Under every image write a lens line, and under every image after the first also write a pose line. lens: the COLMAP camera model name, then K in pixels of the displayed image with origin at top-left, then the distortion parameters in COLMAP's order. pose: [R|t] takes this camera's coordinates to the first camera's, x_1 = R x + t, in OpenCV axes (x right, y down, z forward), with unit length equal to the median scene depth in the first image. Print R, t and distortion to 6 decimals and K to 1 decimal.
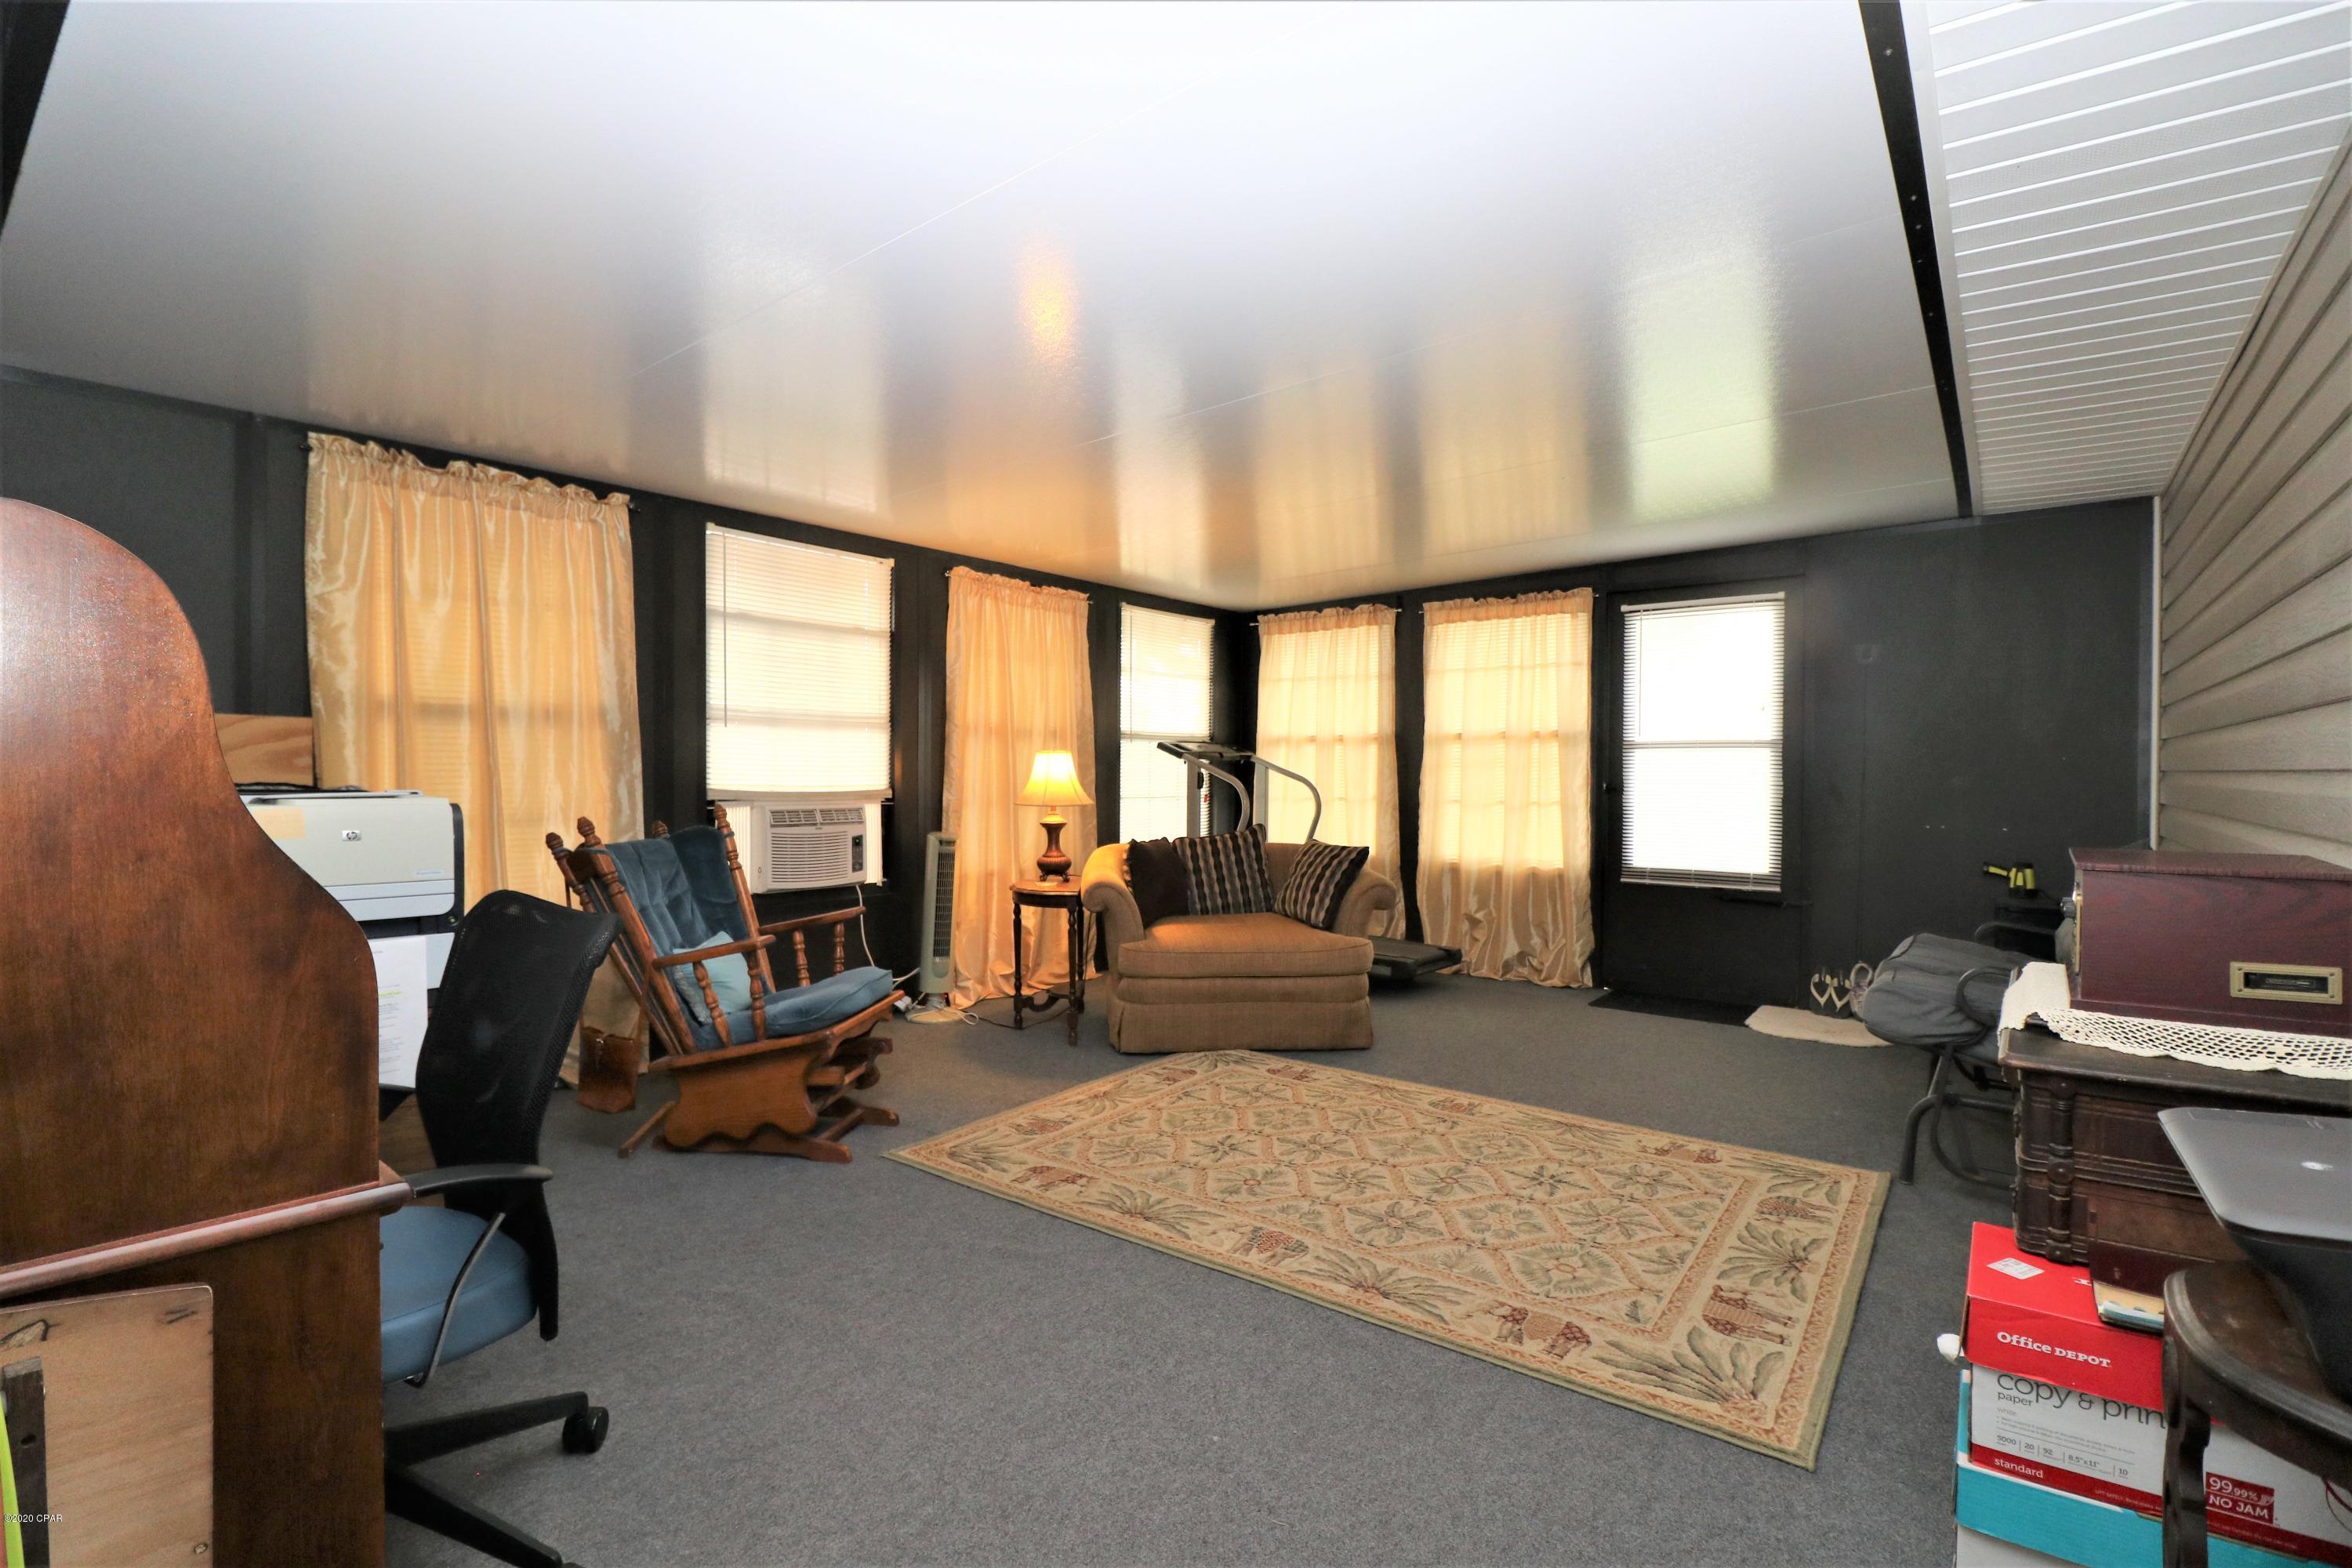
lens RADIAL K [[1092.8, 0, 1161.9], [0, 1092.8, 785.2], [0, 0, 1]] dist [-0.001901, -0.010712]
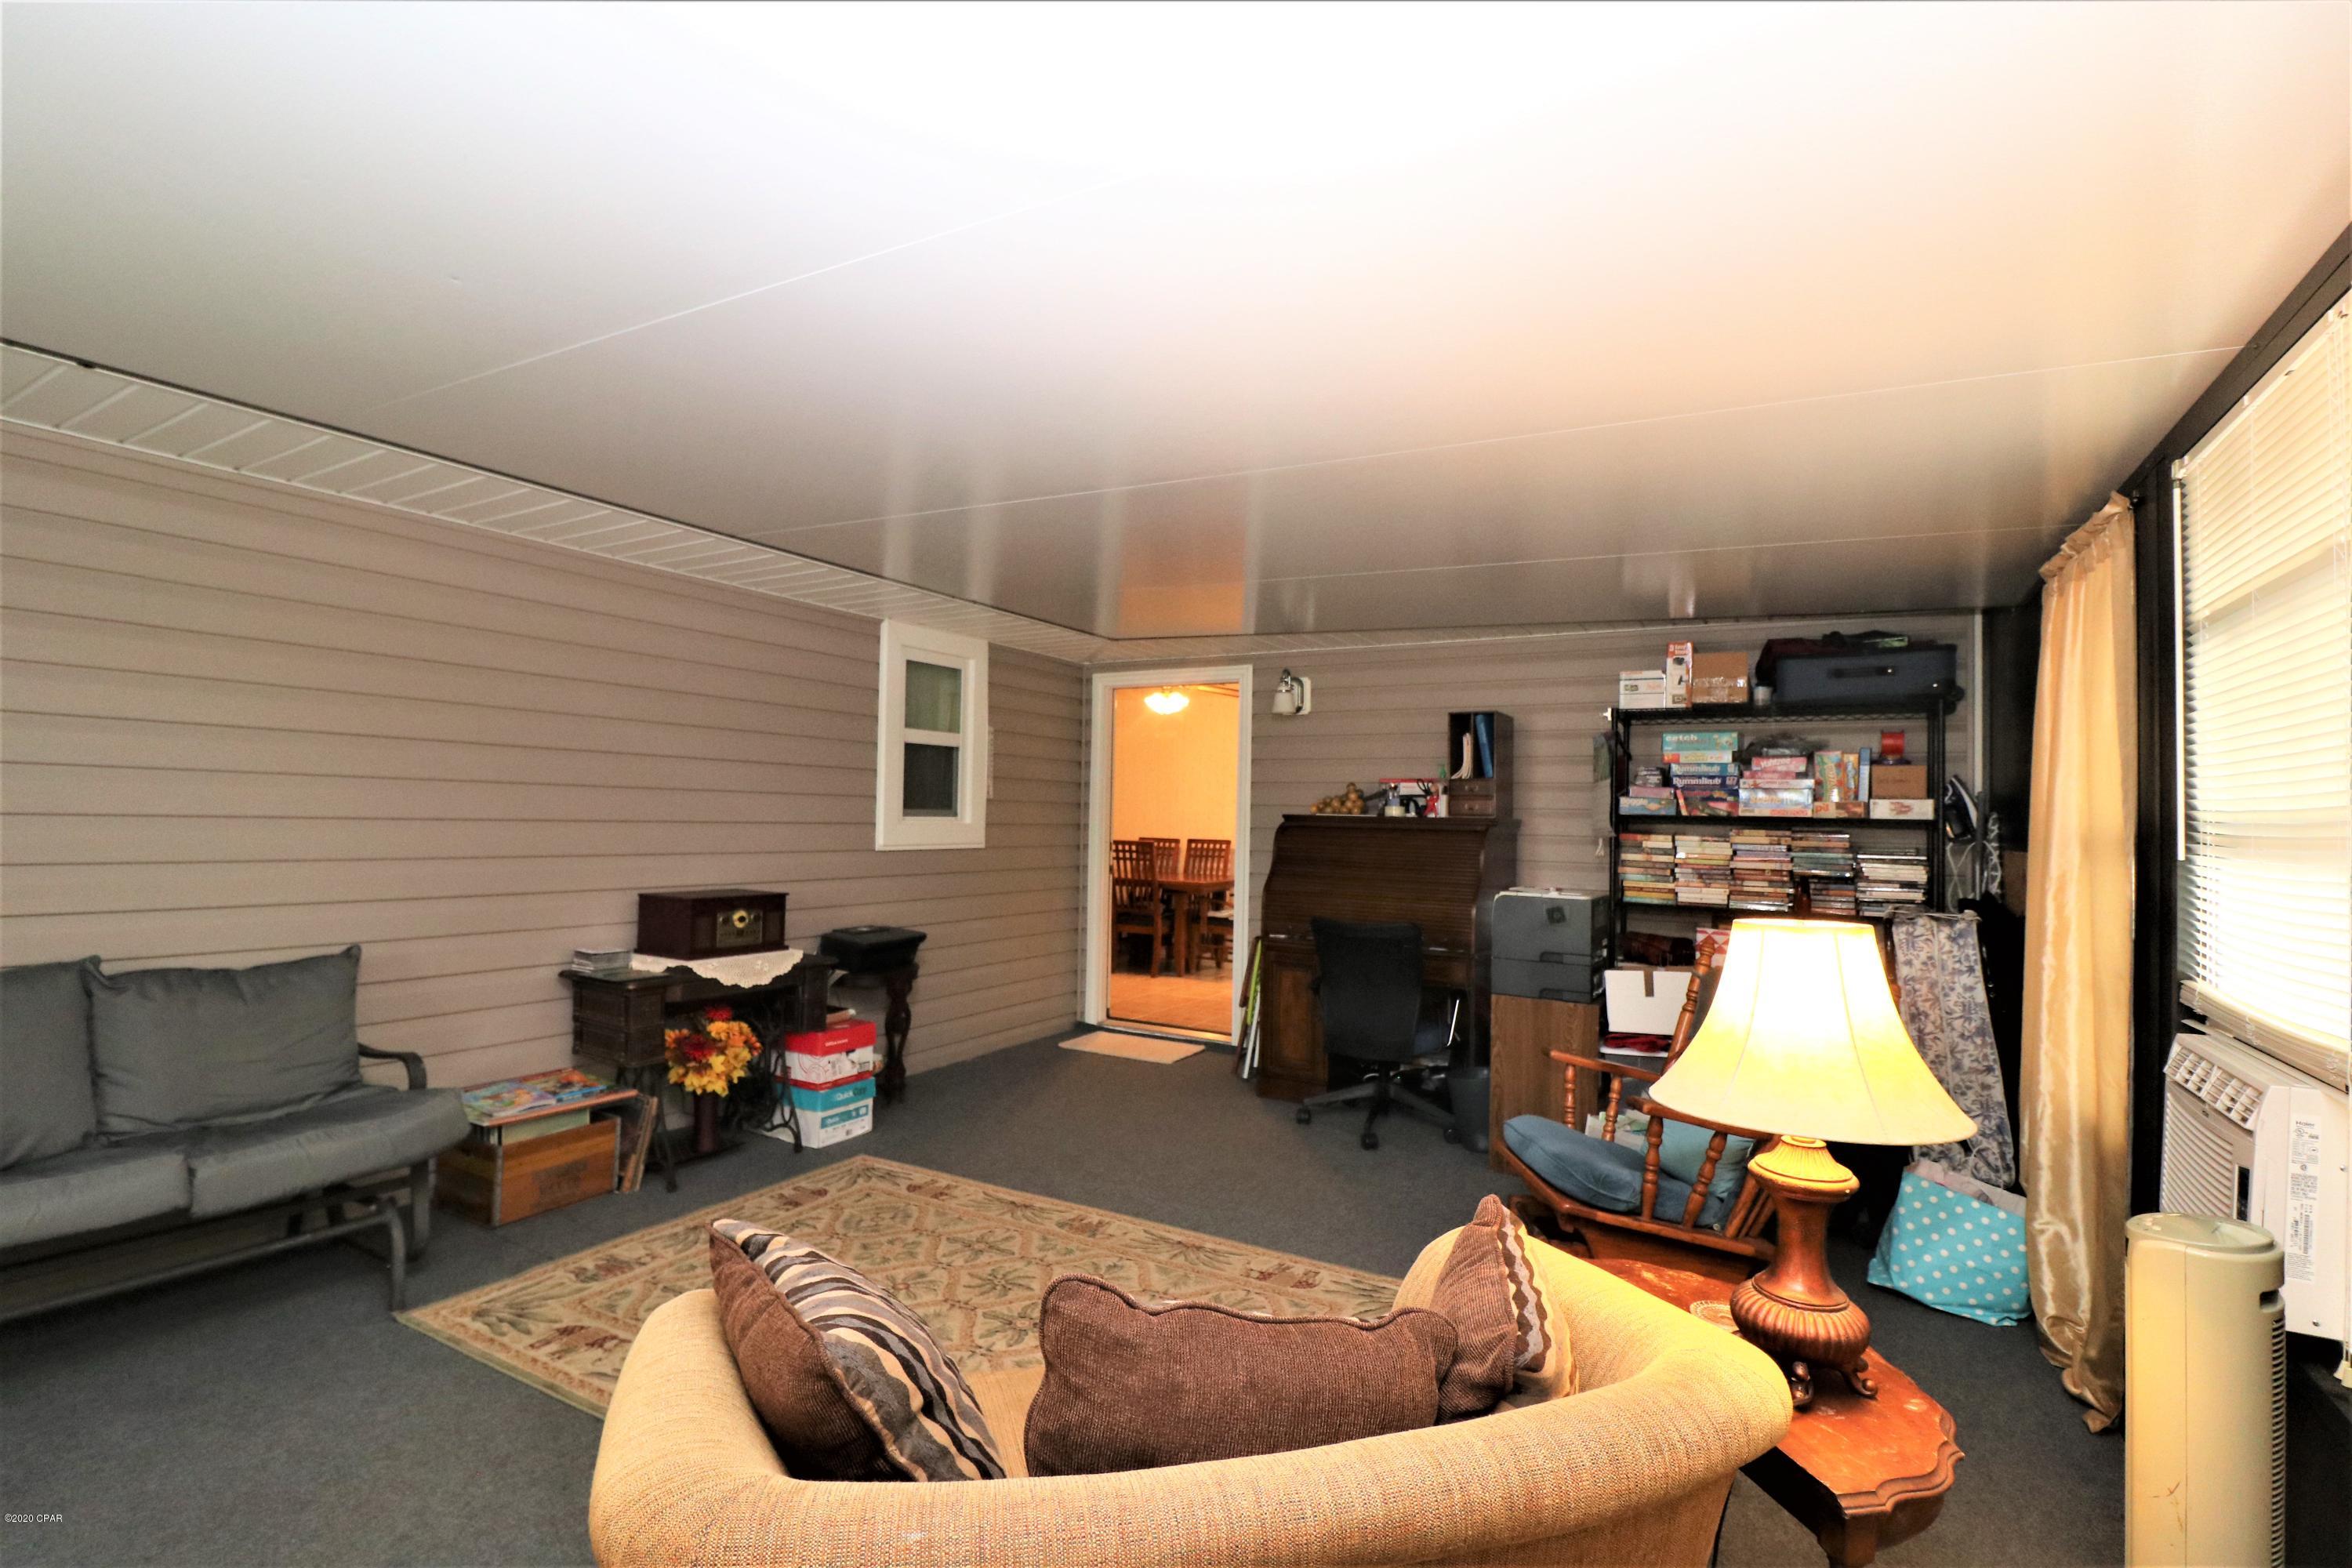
lens RADIAL K [[1092.8, 0, 1170.9], [0, 1092.8, 781.8], [0, 0, 1]] dist [-0.001901, -0.010712]
pose [[-0.989385, -0.033204, -0.141476, 0.166280], [-0.030580, 0.999318, -0.020680, -0.087948], [0.142066, -0.016134, -0.989726, 1.955339]]
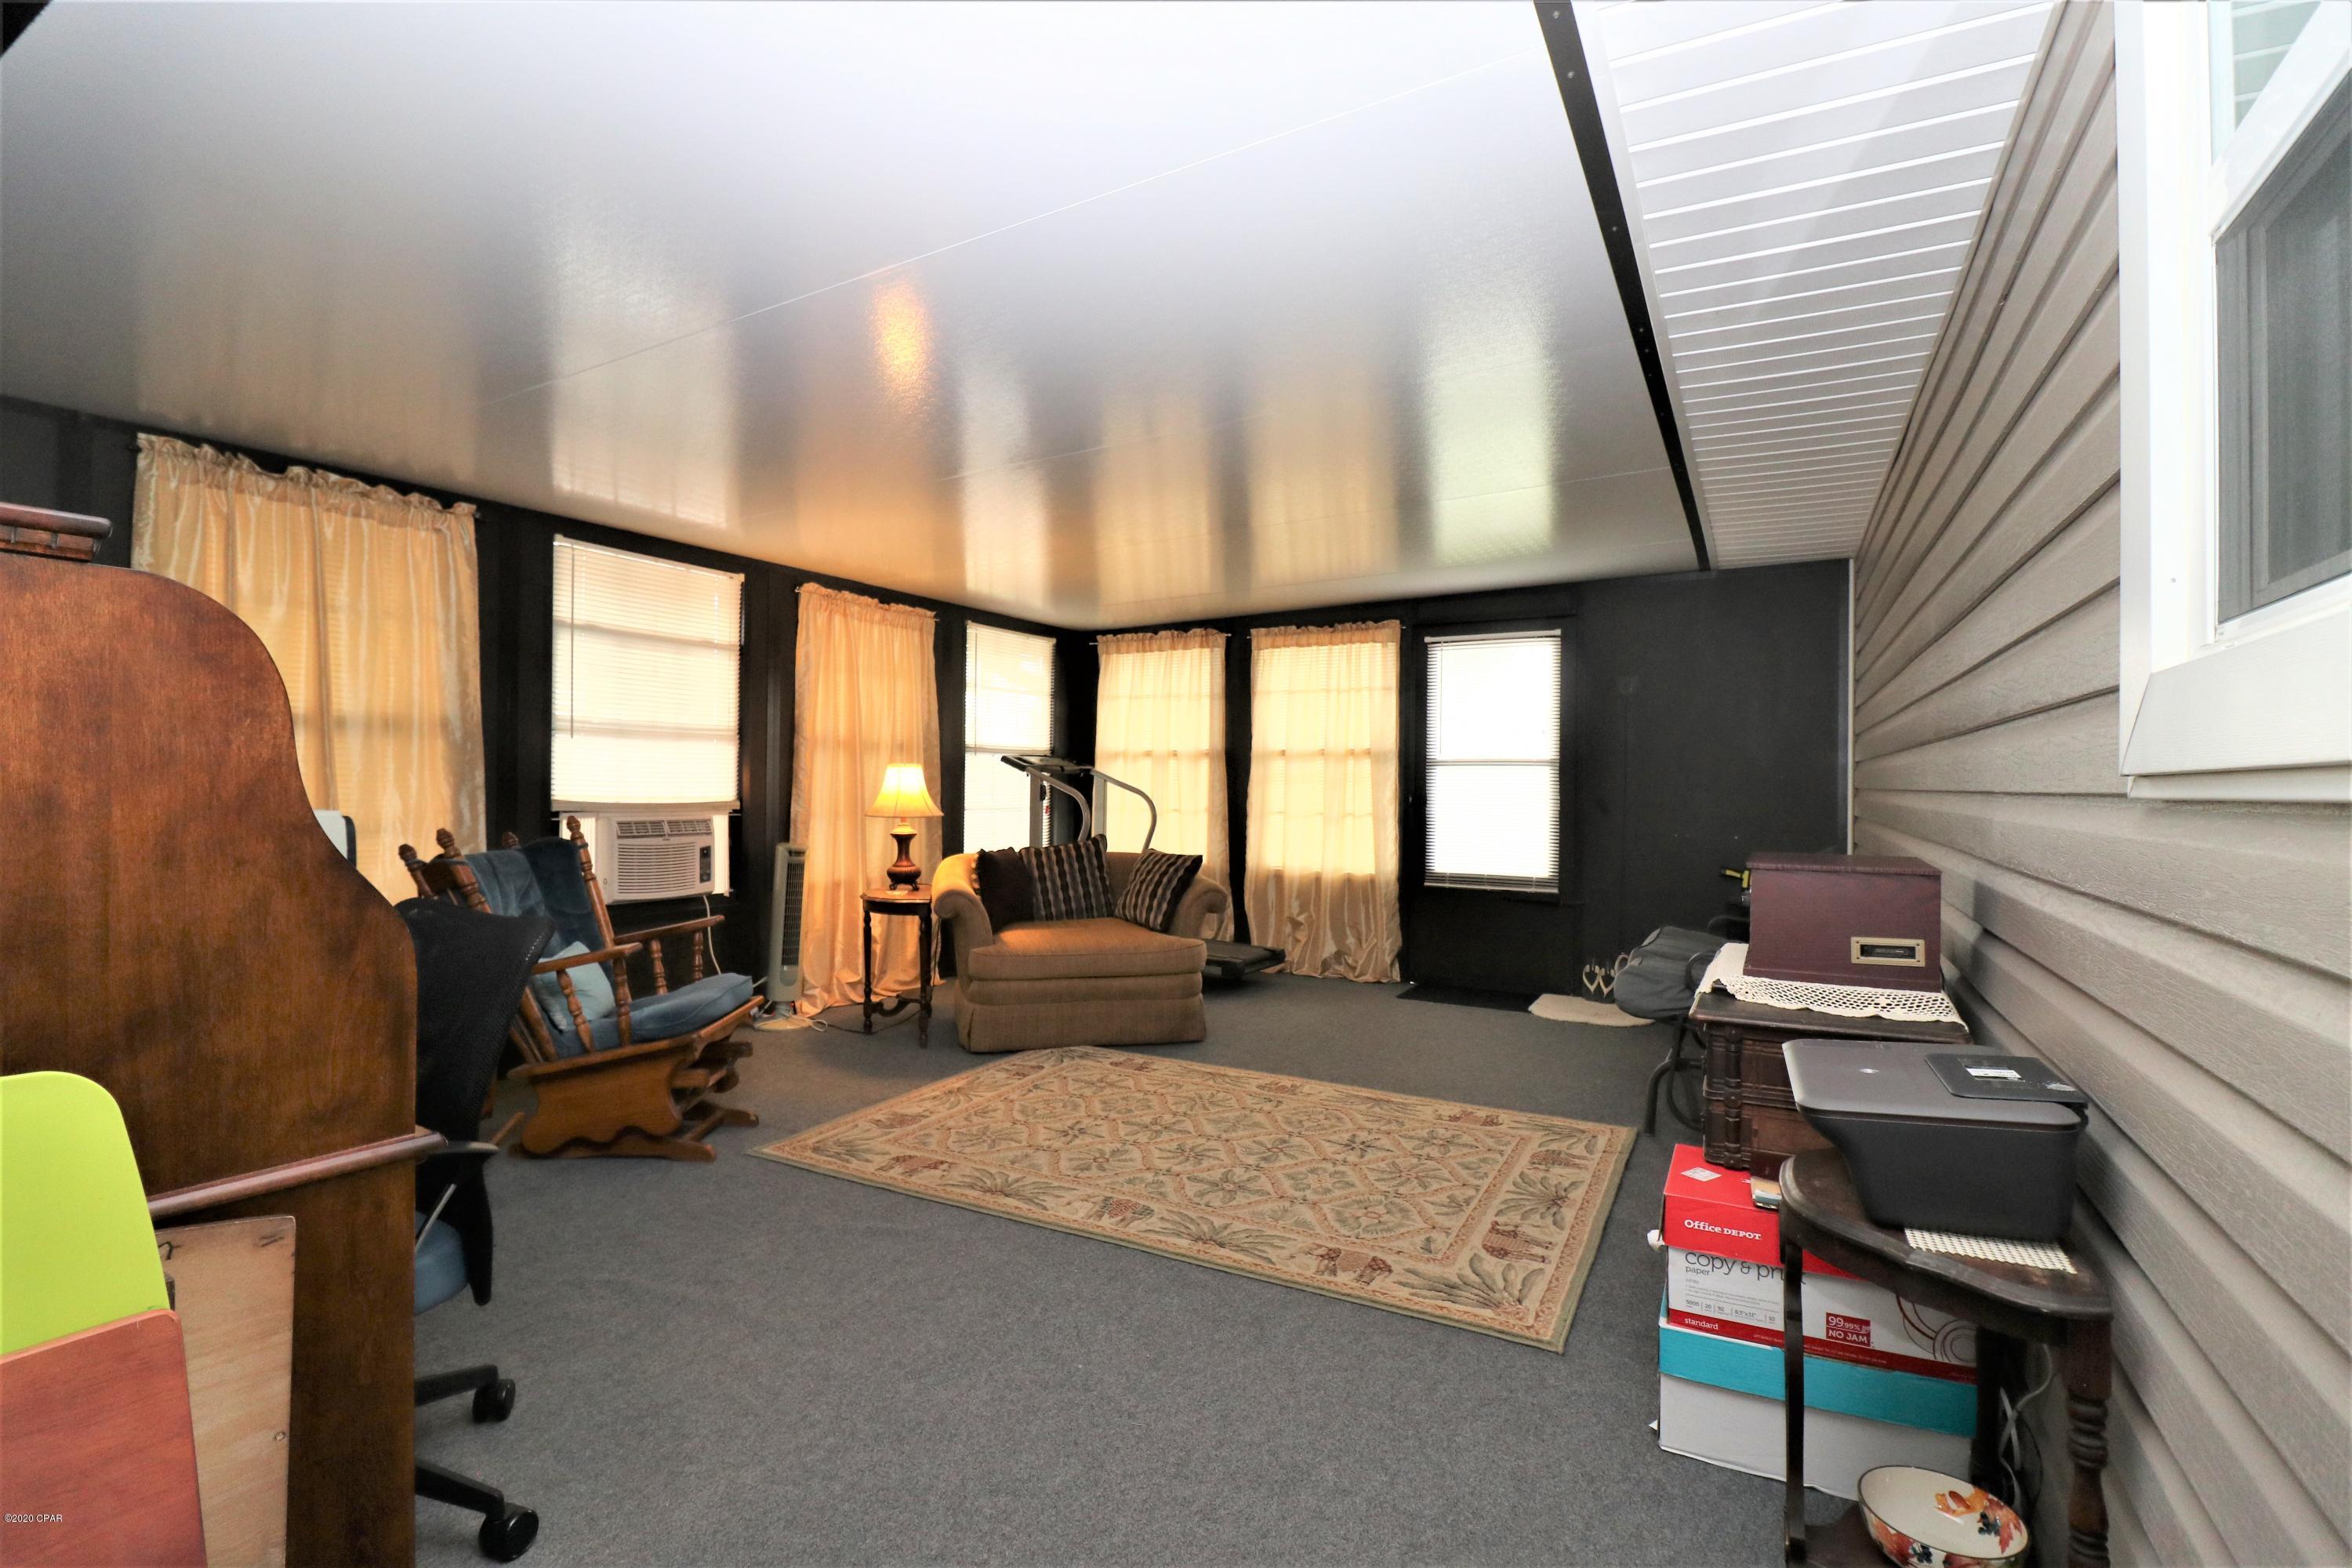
lens RADIAL K [[1092.8, 0, 1163.2], [0, 1092.8, 777.4], [0, 0, 1]] dist [-0.001901, -0.010712]
pose [[0.987601, 0.006152, 0.156865, -0.029155], [-0.003574, 0.999854, -0.016713, -0.003647], [-0.156945, 0.015945, 0.987479, -0.098217]]
